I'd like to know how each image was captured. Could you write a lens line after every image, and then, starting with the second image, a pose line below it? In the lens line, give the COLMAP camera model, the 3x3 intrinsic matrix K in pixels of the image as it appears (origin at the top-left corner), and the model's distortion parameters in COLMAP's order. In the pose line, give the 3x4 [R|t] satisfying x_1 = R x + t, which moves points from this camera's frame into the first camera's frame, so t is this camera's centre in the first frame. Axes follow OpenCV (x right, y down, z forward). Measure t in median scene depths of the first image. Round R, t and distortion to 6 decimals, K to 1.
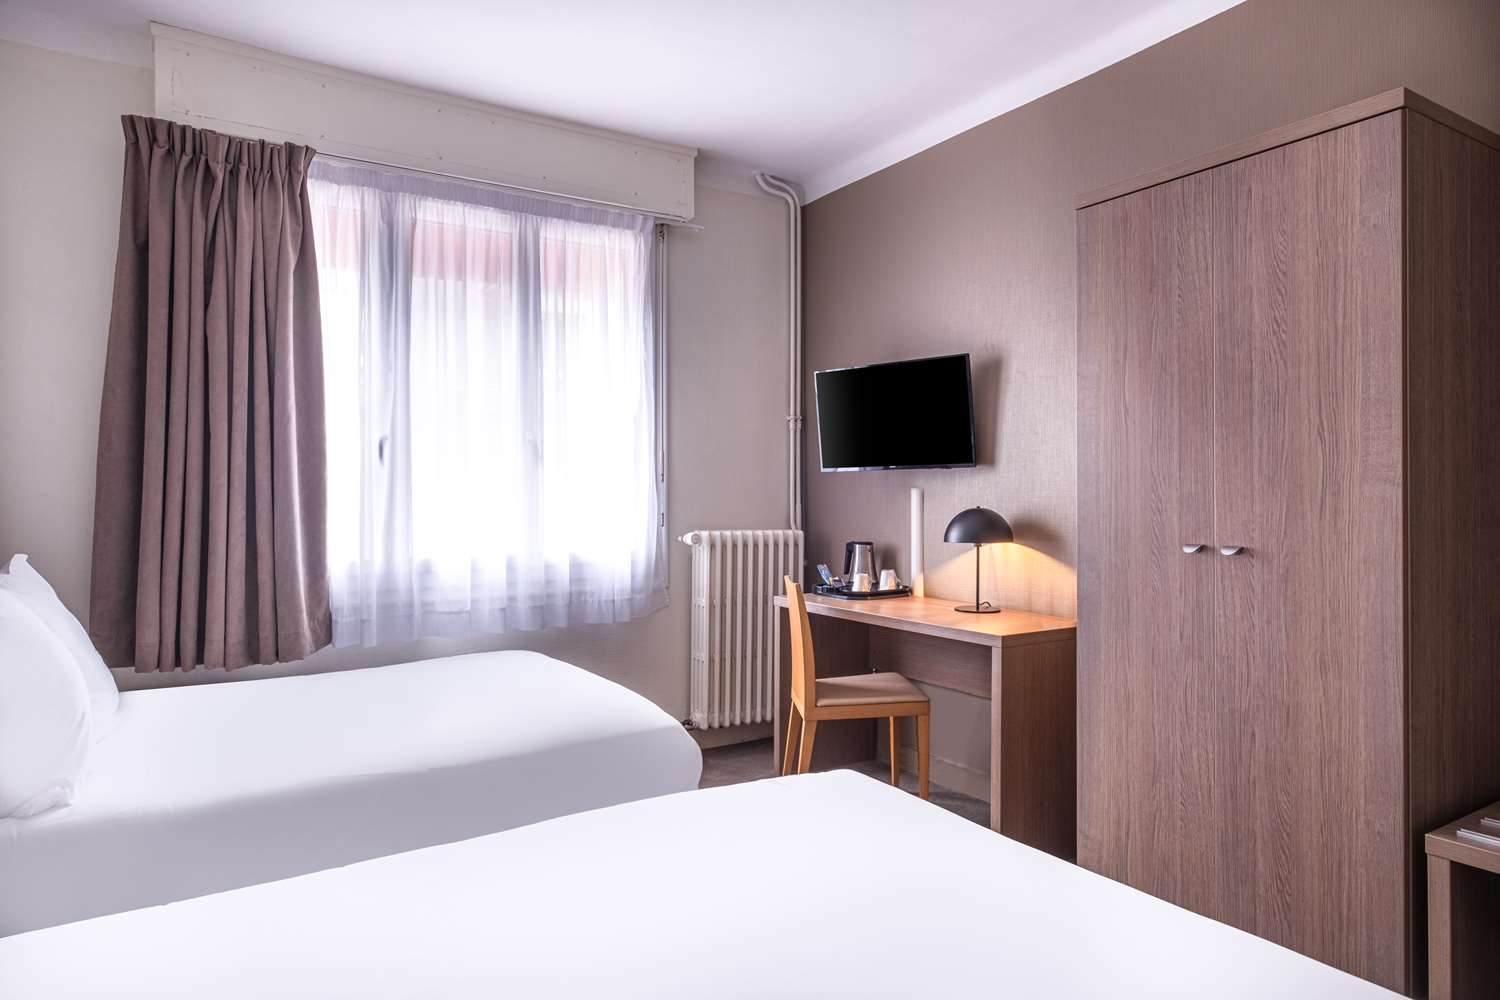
lens RADIAL K [[914.5, 0, 753.4], [0, 914.5, 493.5], [0, 0, 1]] dist [0.005233, -0.001016]
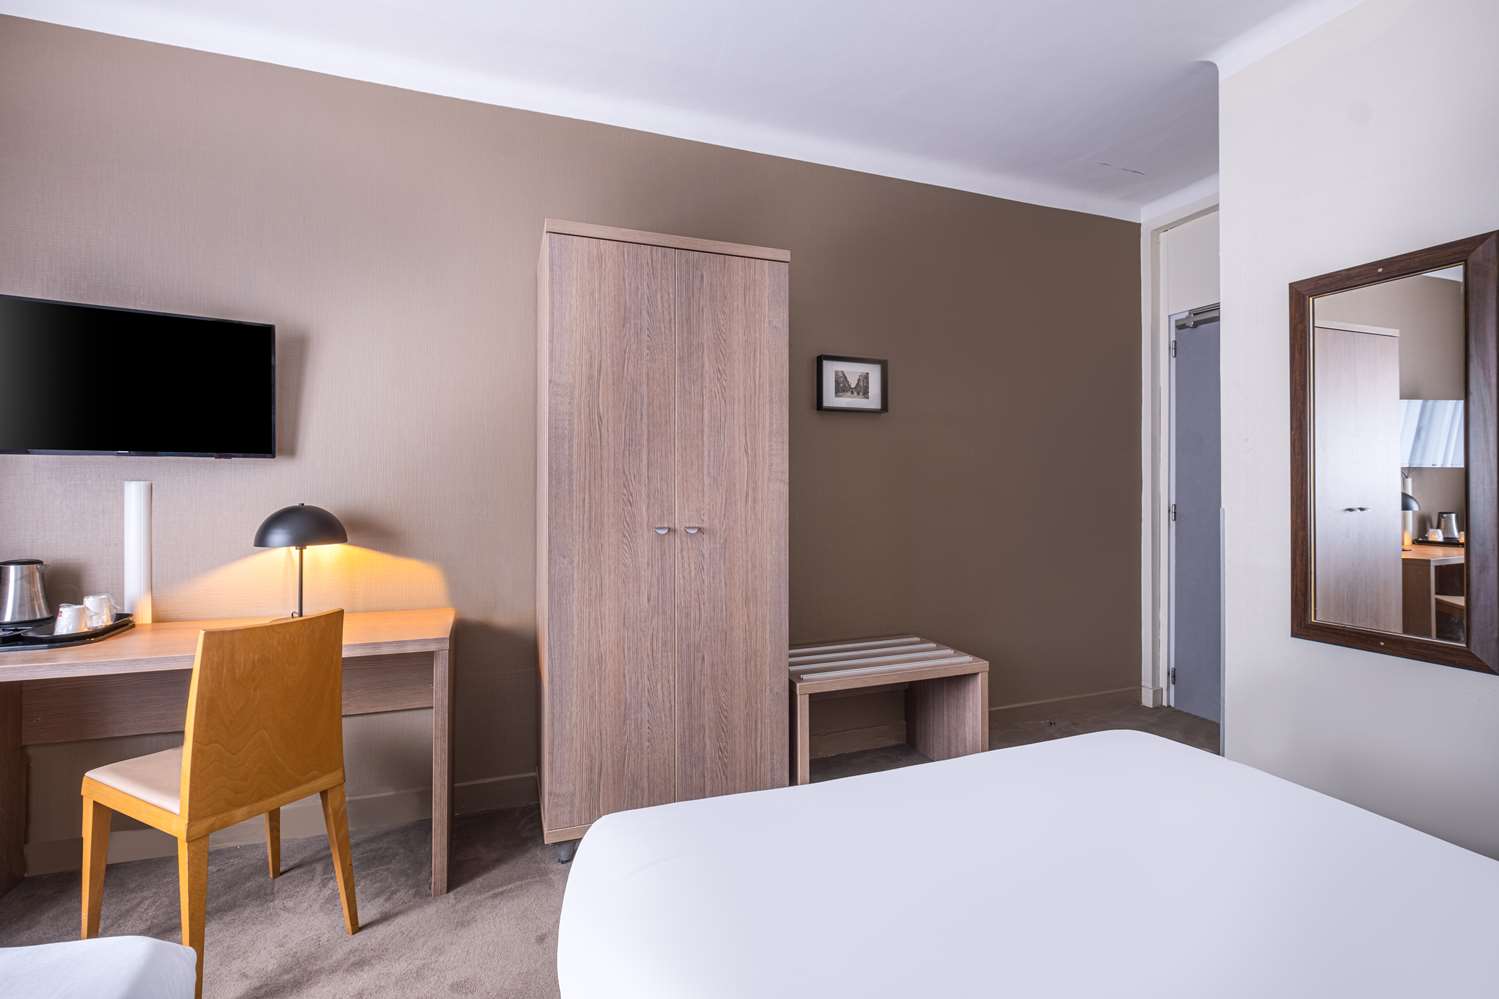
lens RADIAL K [[671.6, 0, 750.9], [0, 671.6, 485.2], [0, 0, 1]] dist [-0.004646, 0.000097]
pose [[0.209966, 0.002368, 0.977706, -0.448335], [-0.000782, 0.999997, -0.002254, -0.003163], [-0.977708, -0.000292, 0.209967, 0.687738]]
